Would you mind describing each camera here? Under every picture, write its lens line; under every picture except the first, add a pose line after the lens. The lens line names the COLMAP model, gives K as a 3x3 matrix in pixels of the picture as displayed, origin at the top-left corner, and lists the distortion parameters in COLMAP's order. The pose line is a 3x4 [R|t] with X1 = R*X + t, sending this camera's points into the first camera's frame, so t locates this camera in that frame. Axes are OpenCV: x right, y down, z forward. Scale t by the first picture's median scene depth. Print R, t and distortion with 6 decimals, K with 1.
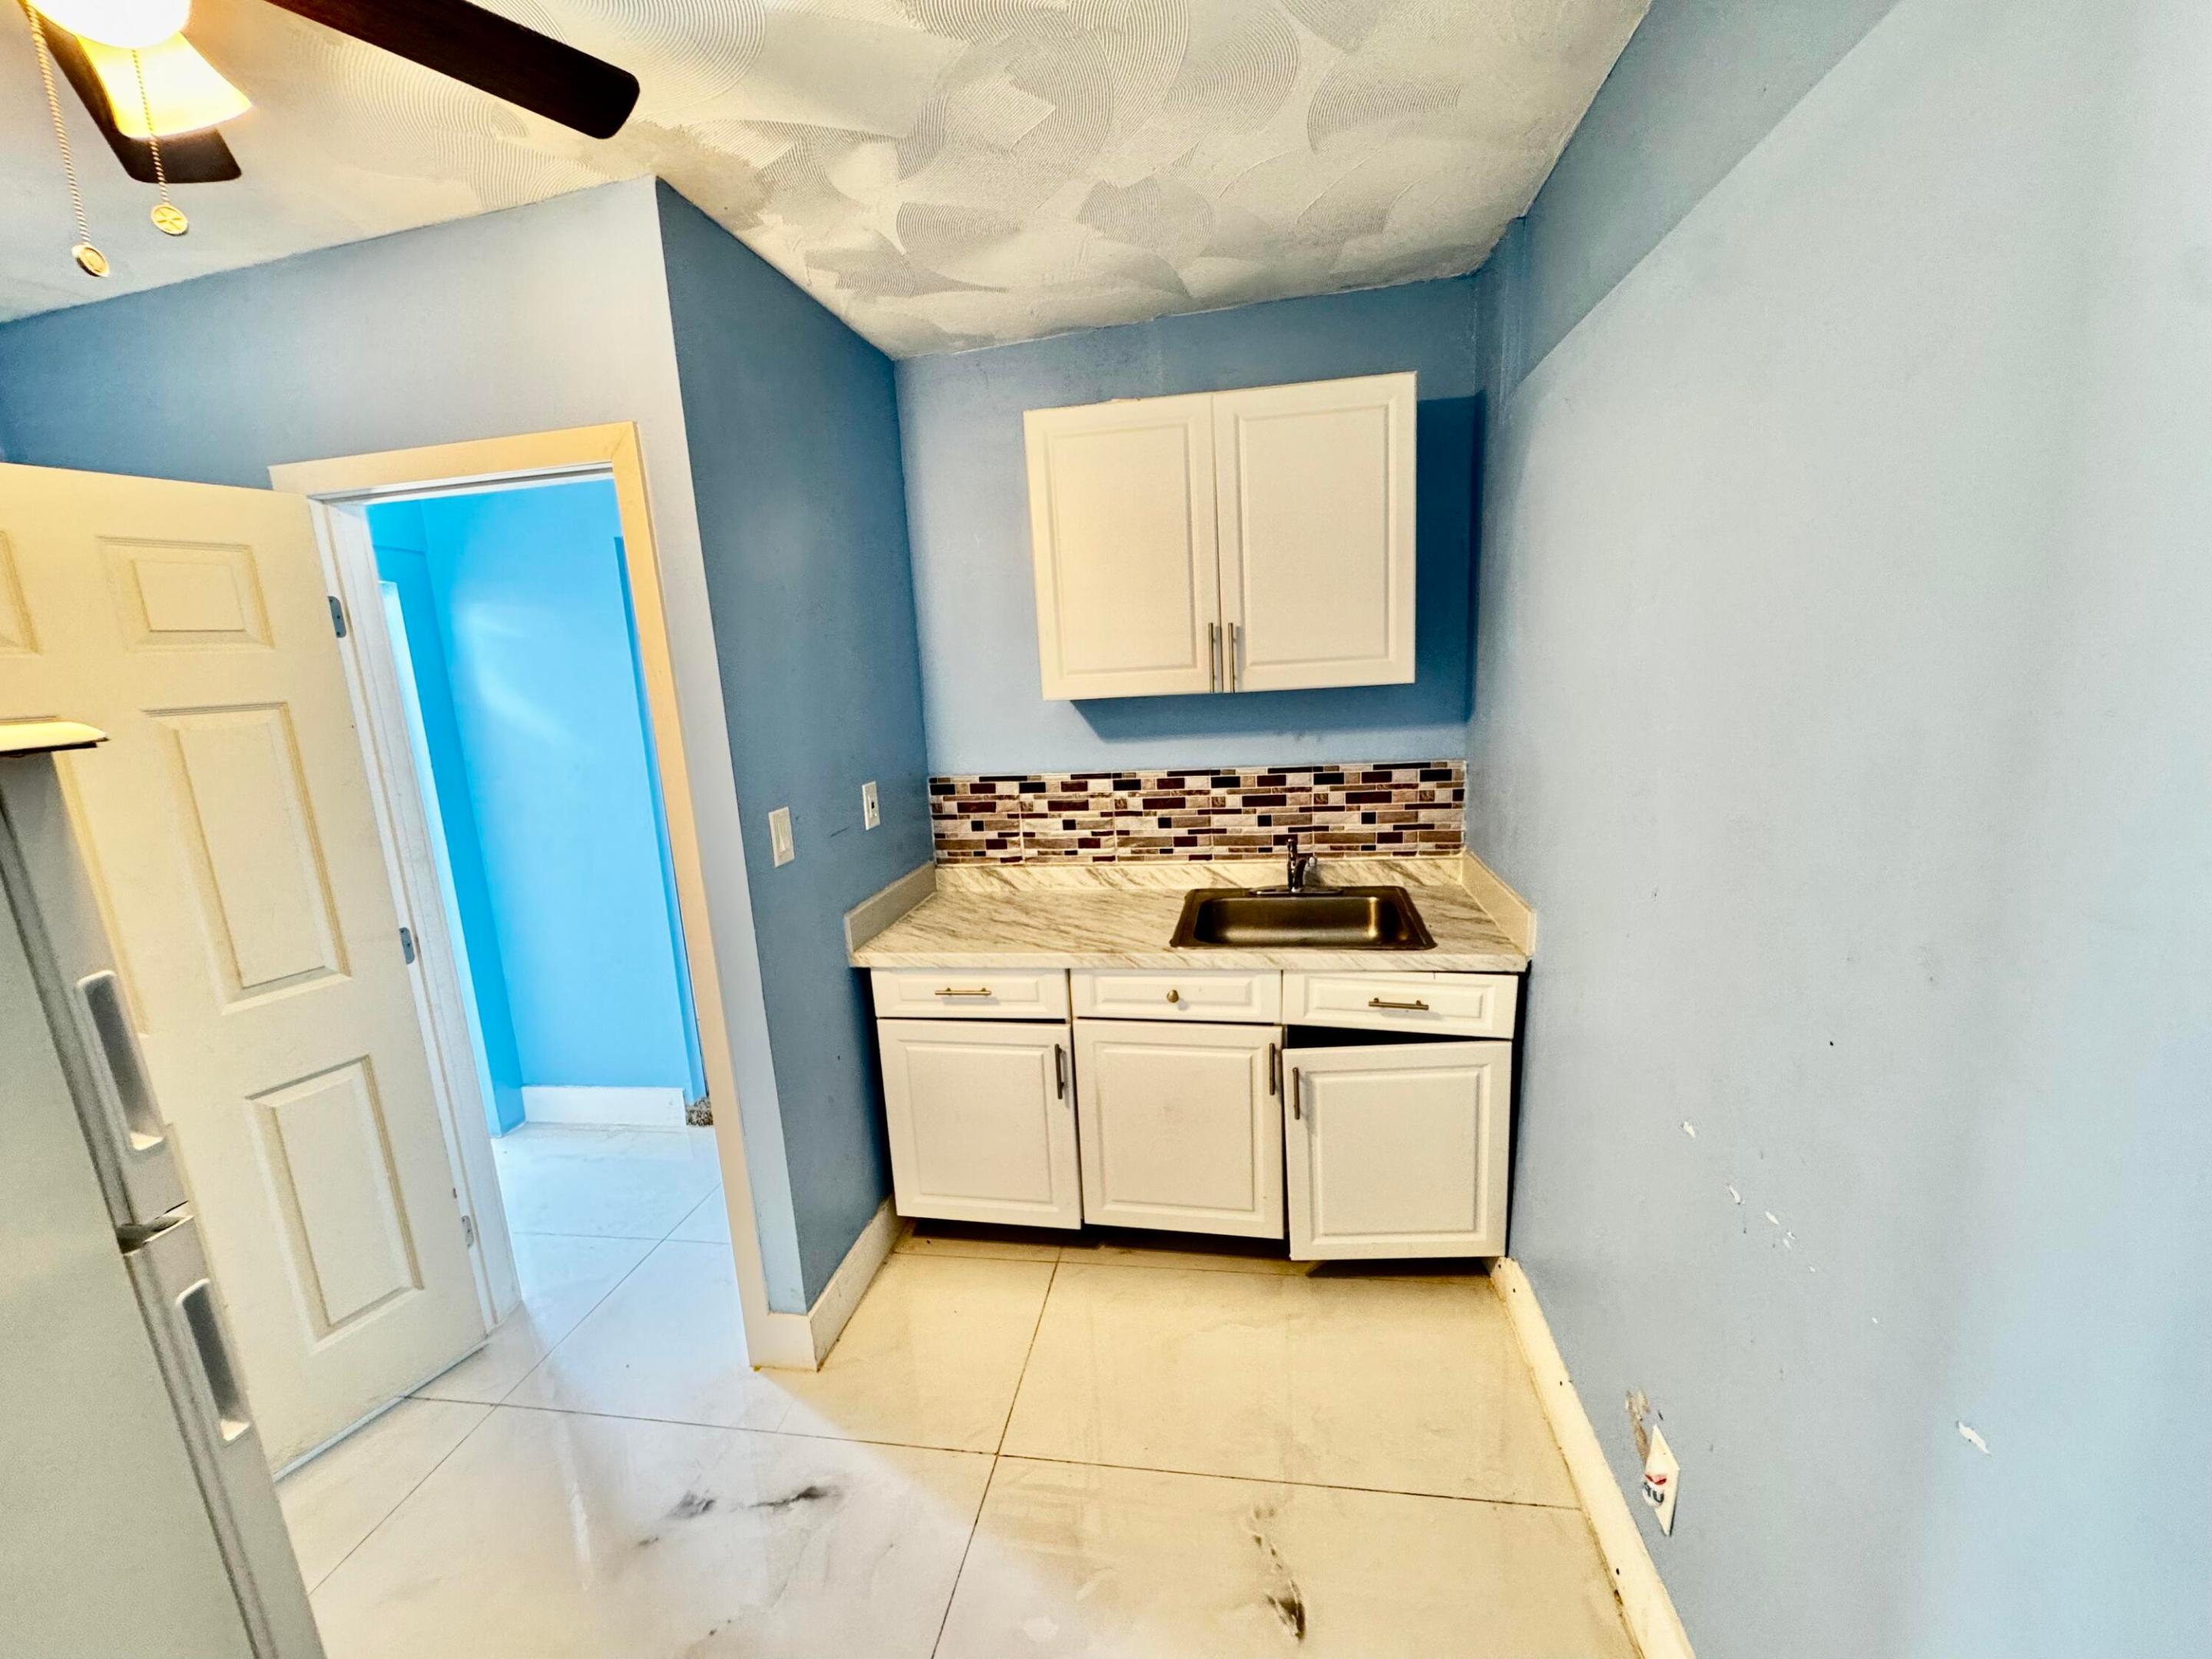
lens RADIAL K [[887.2, 0, 1104.9], [0, 887.2, 830.2], [0, 0, 1]] dist [-0.004284, 0.000445]
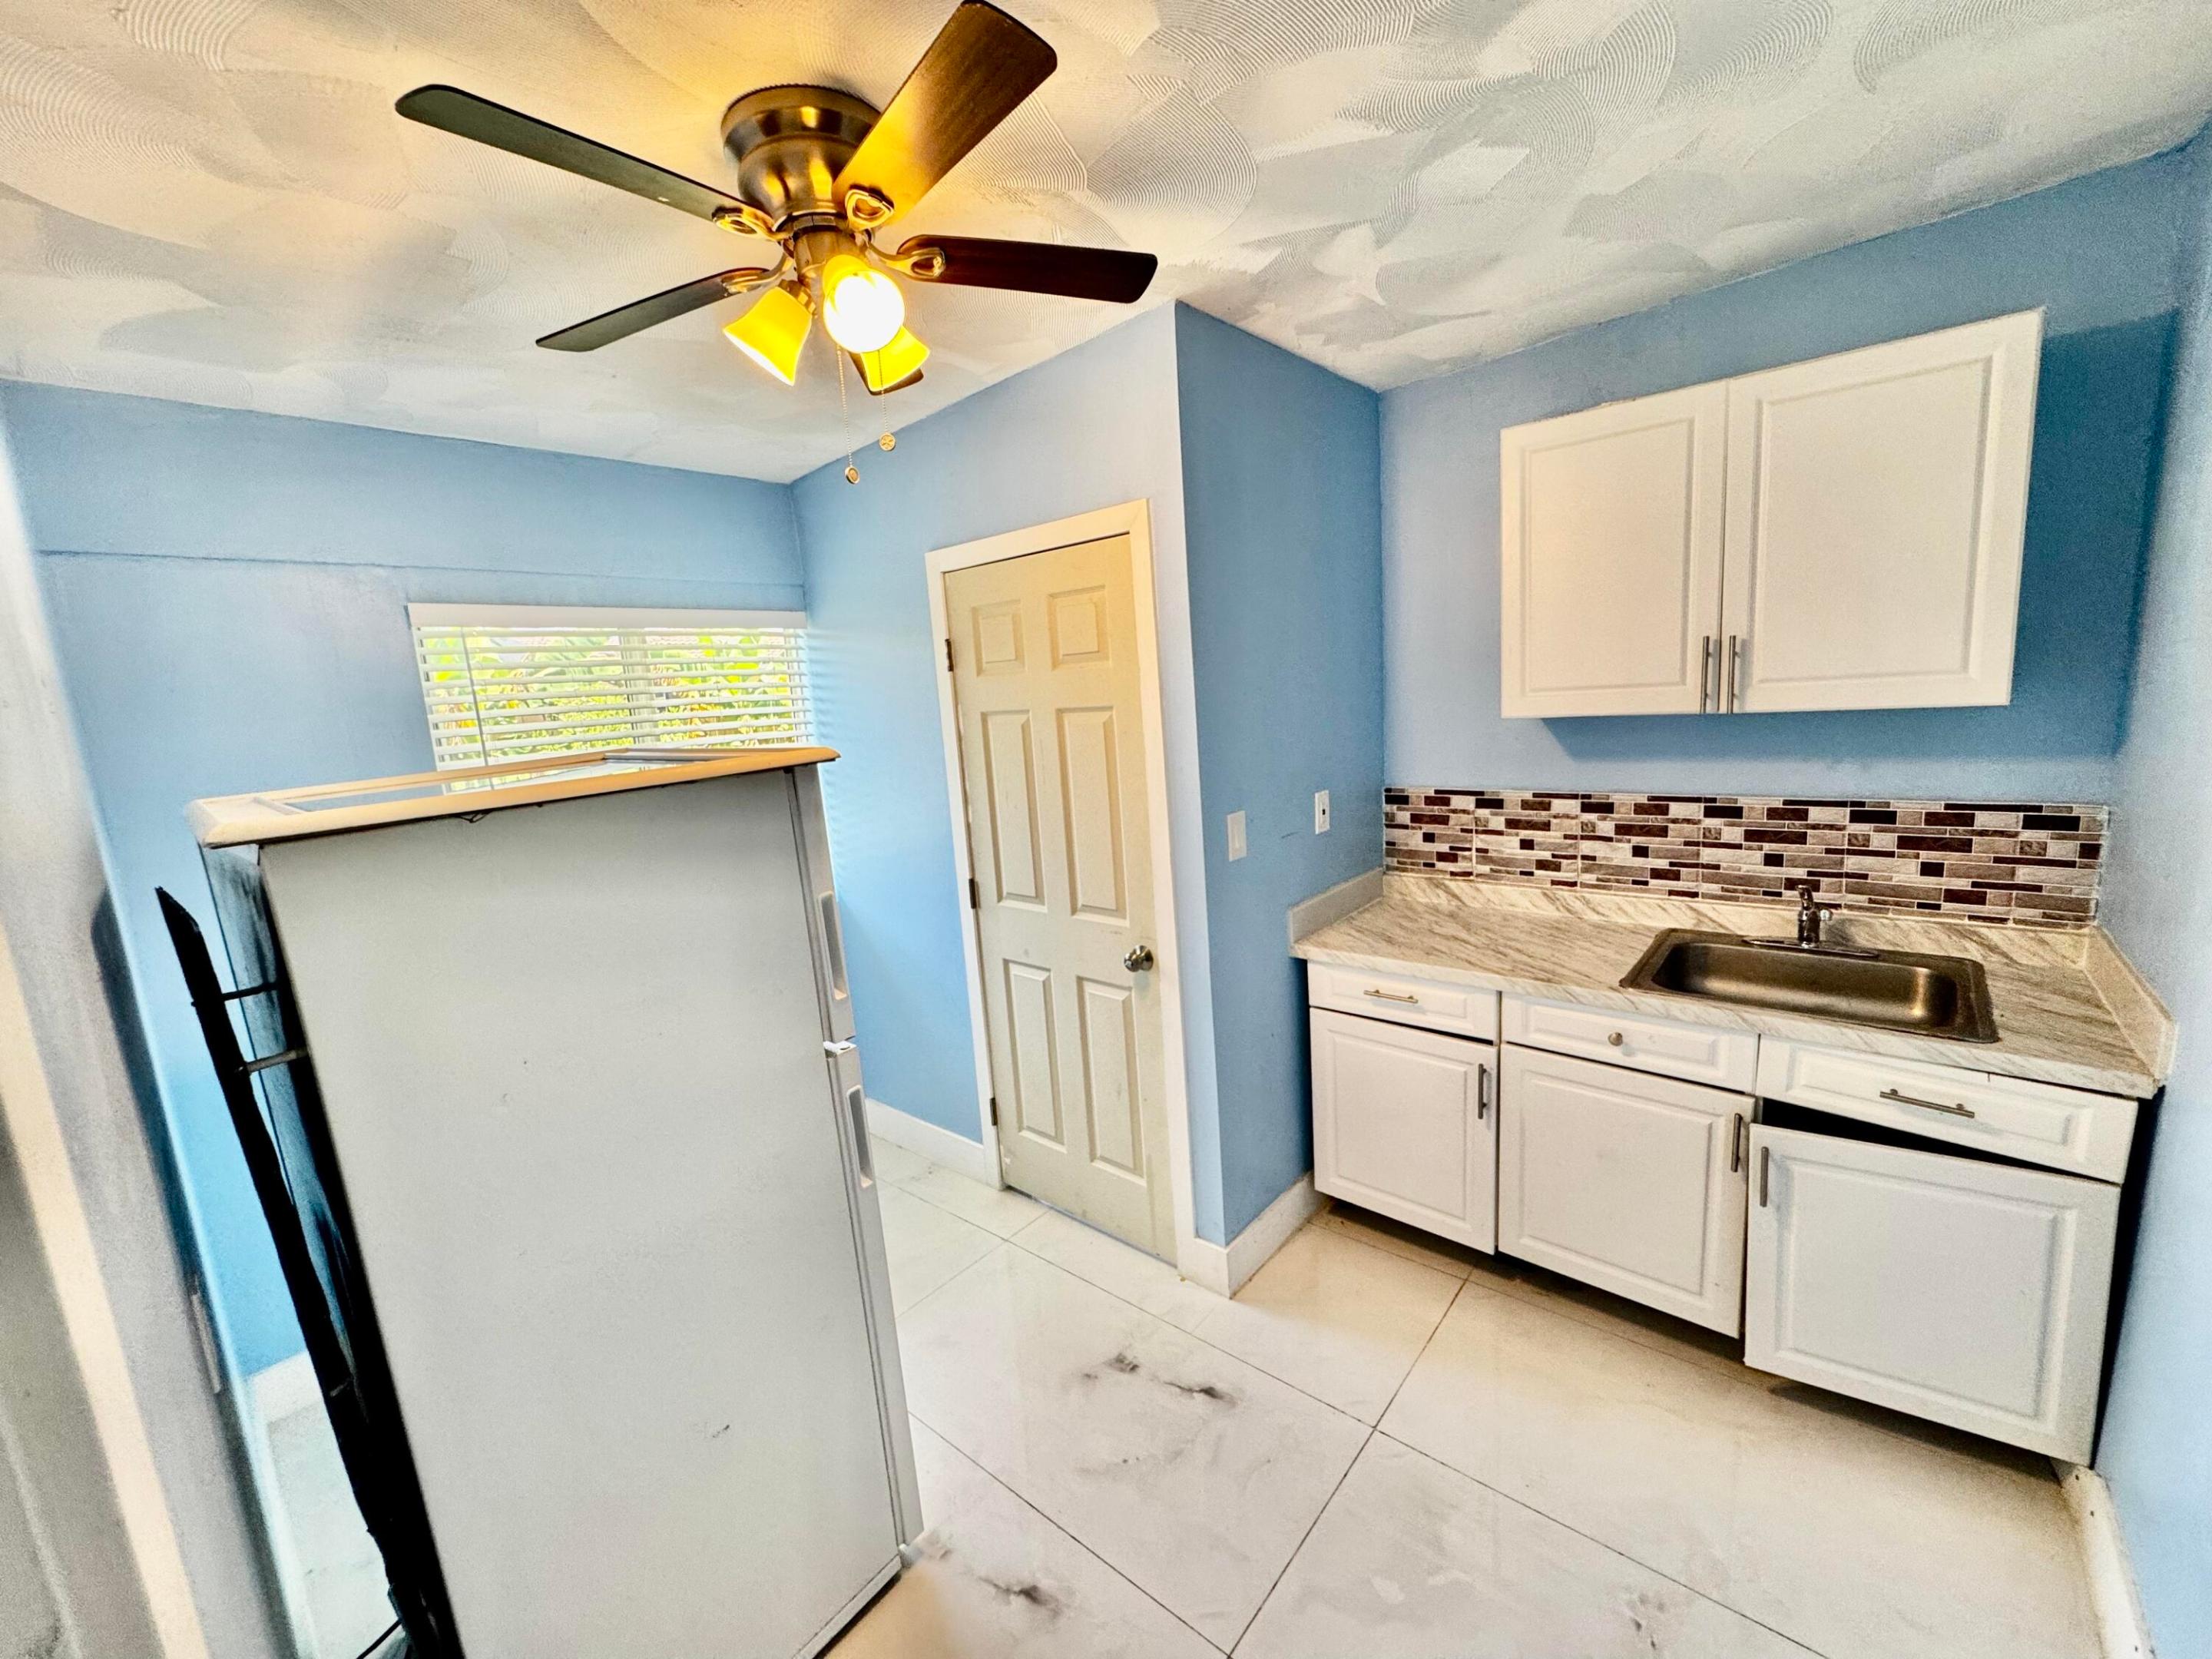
lens RADIAL K [[886.9, 0, 1104.9], [0, 886.9, 831.4], [0, 0, 1]] dist [-0.003472, 0.000408]
pose [[0.855335, 0.079210, -0.511984, 0.069008], [-0.074274, 0.996783, 0.030130, -0.017461], [0.512724, 0.012256, 0.858466, -0.073684]]
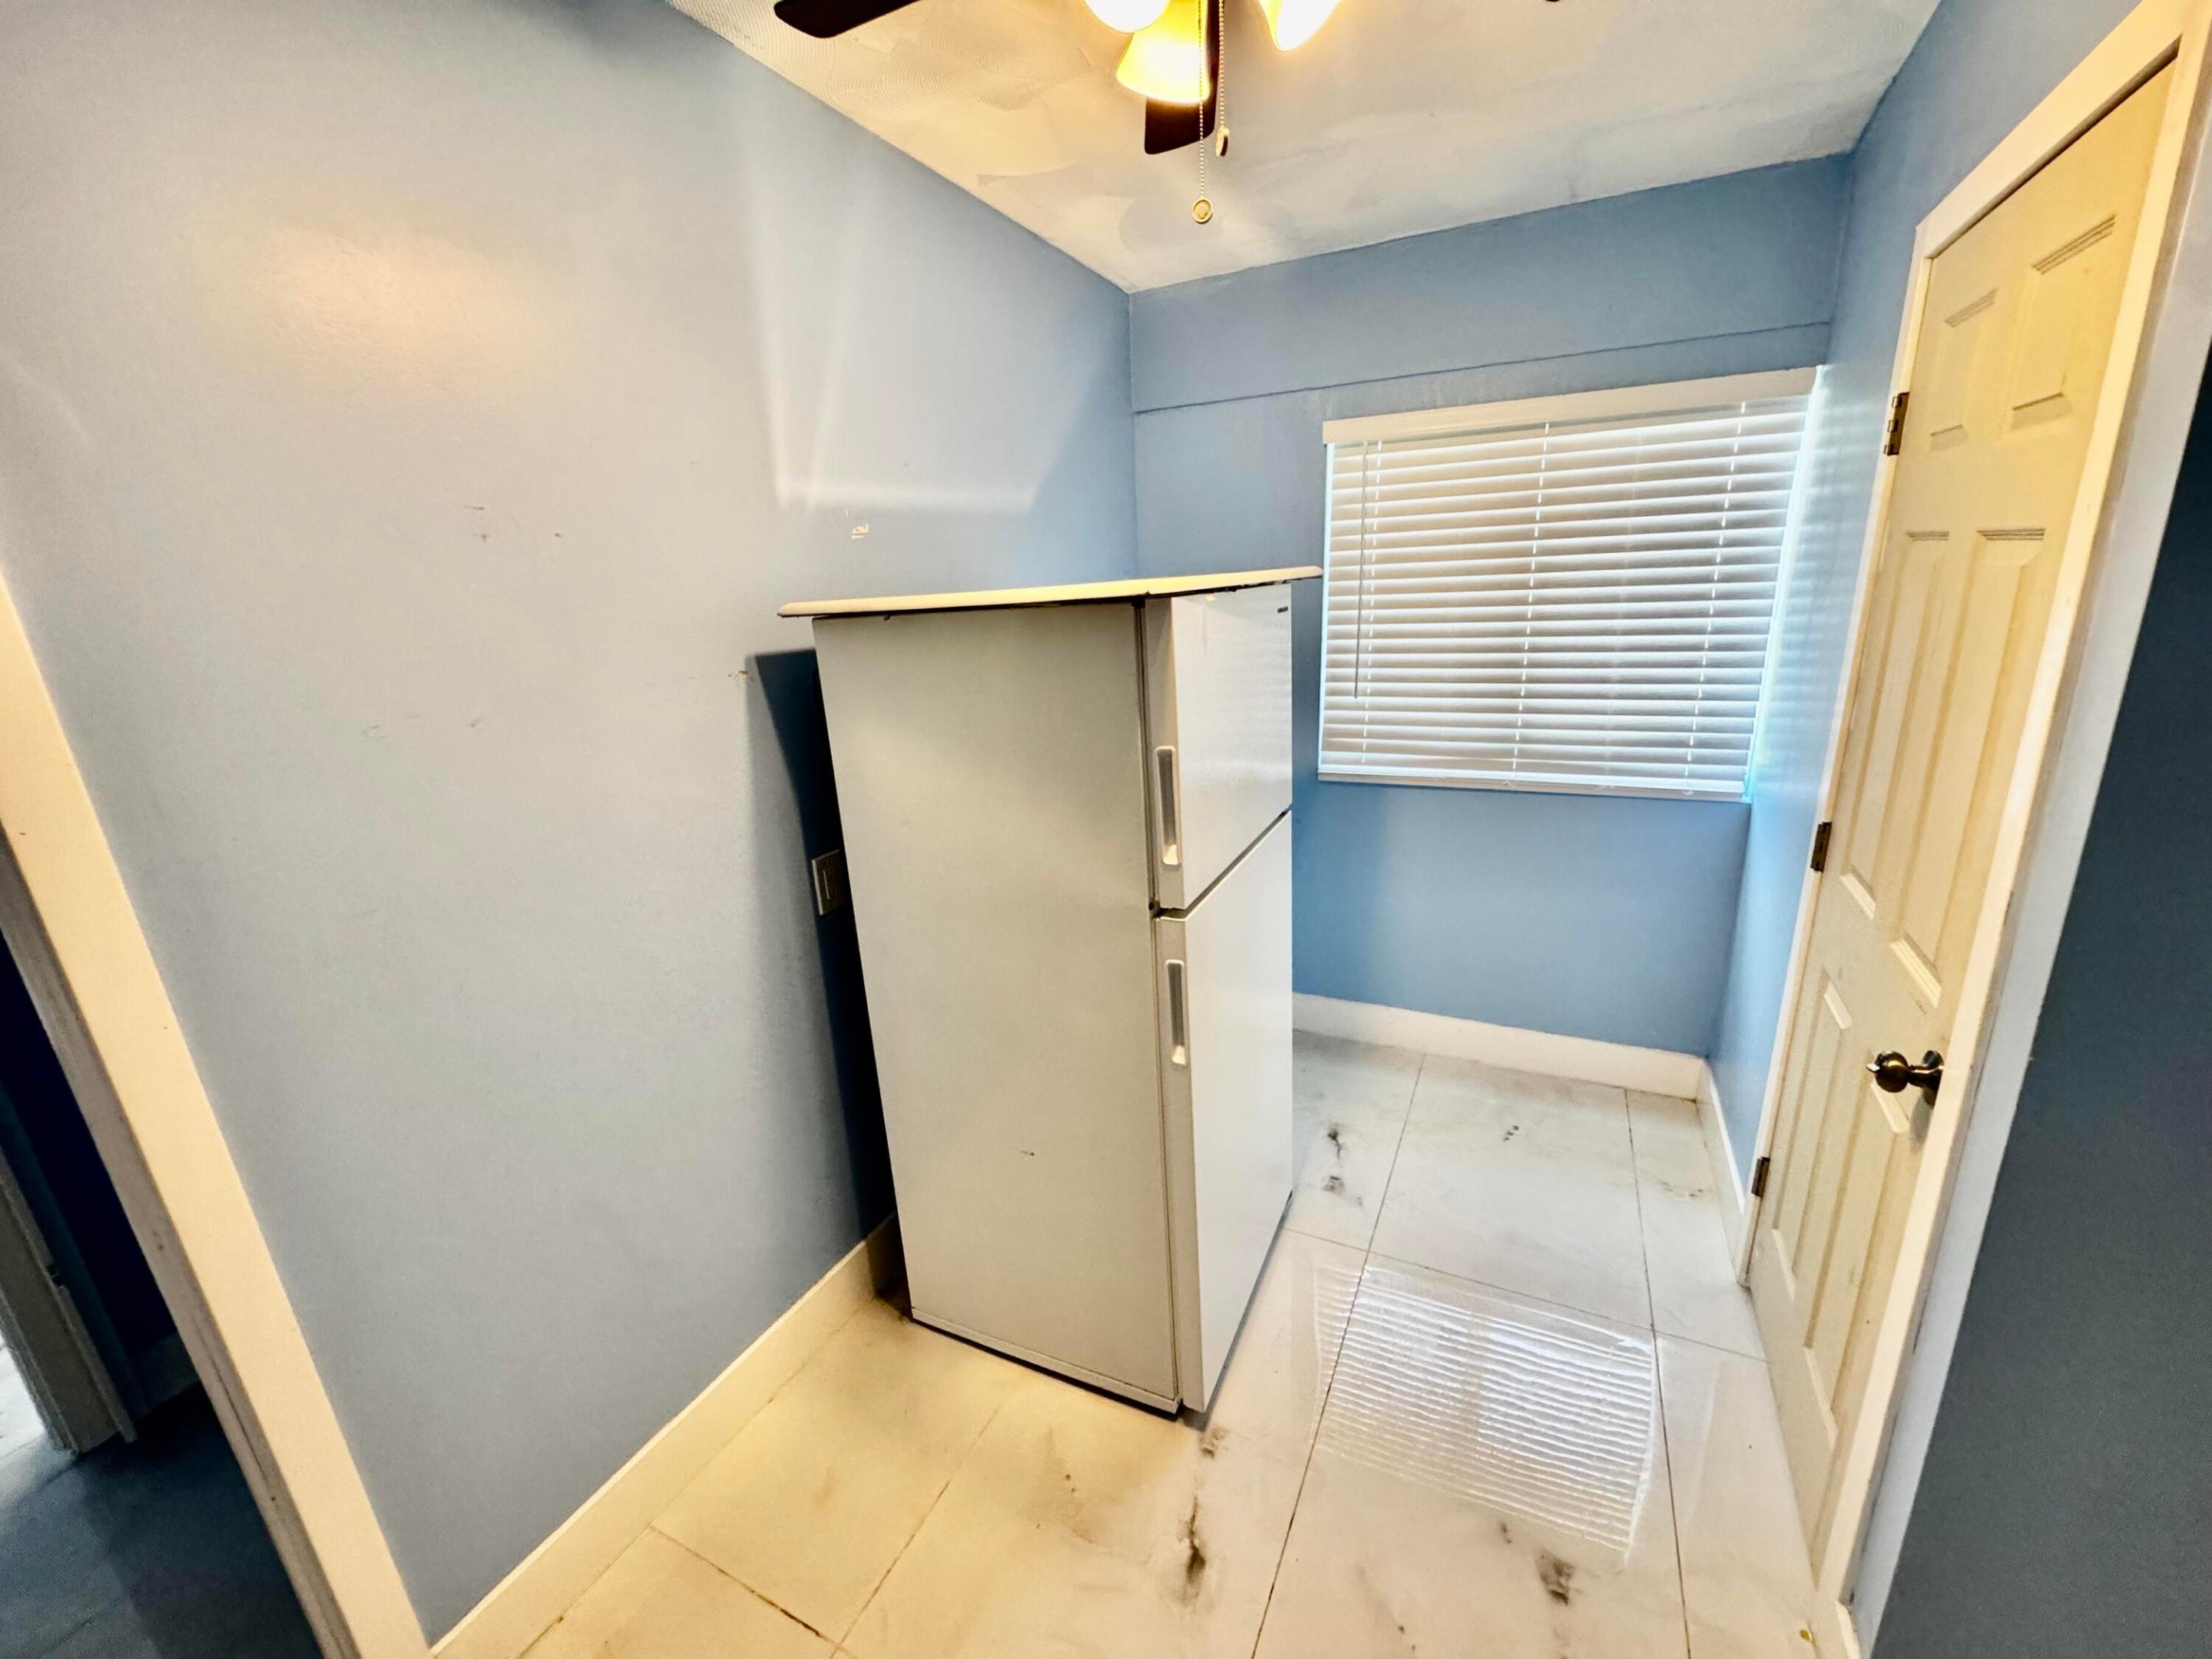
lens RADIAL K [[886.9, 0, 1104.9], [0, 886.9, 831.4], [0, 0, 1]] dist [-0.003472, 0.000408]
pose [[-0.292621, 0.333302, -0.896260, 0.119599], [-0.114243, 0.918388, 0.378830, -0.100250], [0.949379, 0.213245, -0.230663, 0.467131]]
